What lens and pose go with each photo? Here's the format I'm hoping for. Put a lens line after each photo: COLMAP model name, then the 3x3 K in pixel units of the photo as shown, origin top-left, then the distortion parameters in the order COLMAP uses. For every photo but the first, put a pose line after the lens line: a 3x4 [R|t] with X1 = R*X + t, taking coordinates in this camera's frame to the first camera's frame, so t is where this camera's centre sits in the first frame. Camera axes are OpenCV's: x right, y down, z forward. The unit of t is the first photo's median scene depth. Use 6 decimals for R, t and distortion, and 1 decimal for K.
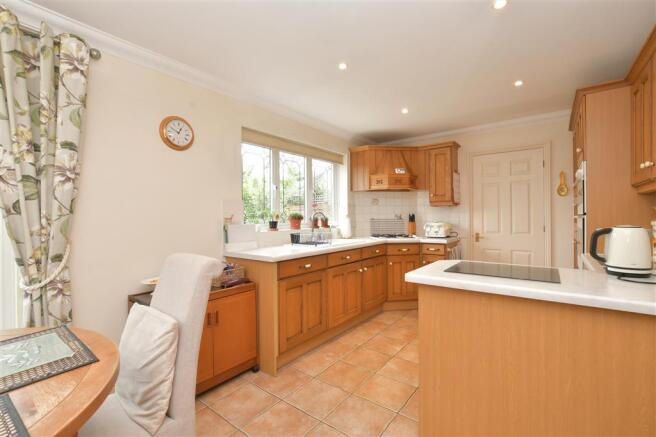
lens RADIAL K [[290.5, 0, 327.5], [0, 290.5, 216.3], [0, 0, 1]] dist [-0.002341, -0.000004]
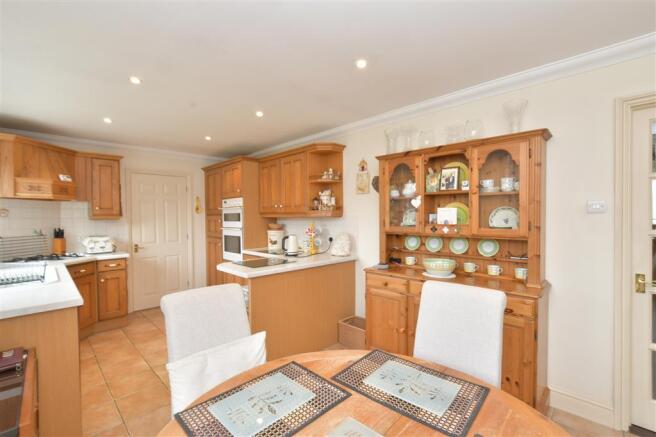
lens RADIAL K [[290.5, 0, 326.6], [0, 290.5, 220.5], [0, 0, 1]] dist [-0.002341, -0.000004]
pose [[0.133687, -0.007664, 0.990994, -0.466844], [0.004581, 0.999964, 0.007115, -0.036393], [-0.991013, 0.003588, 0.133717, 0.149514]]
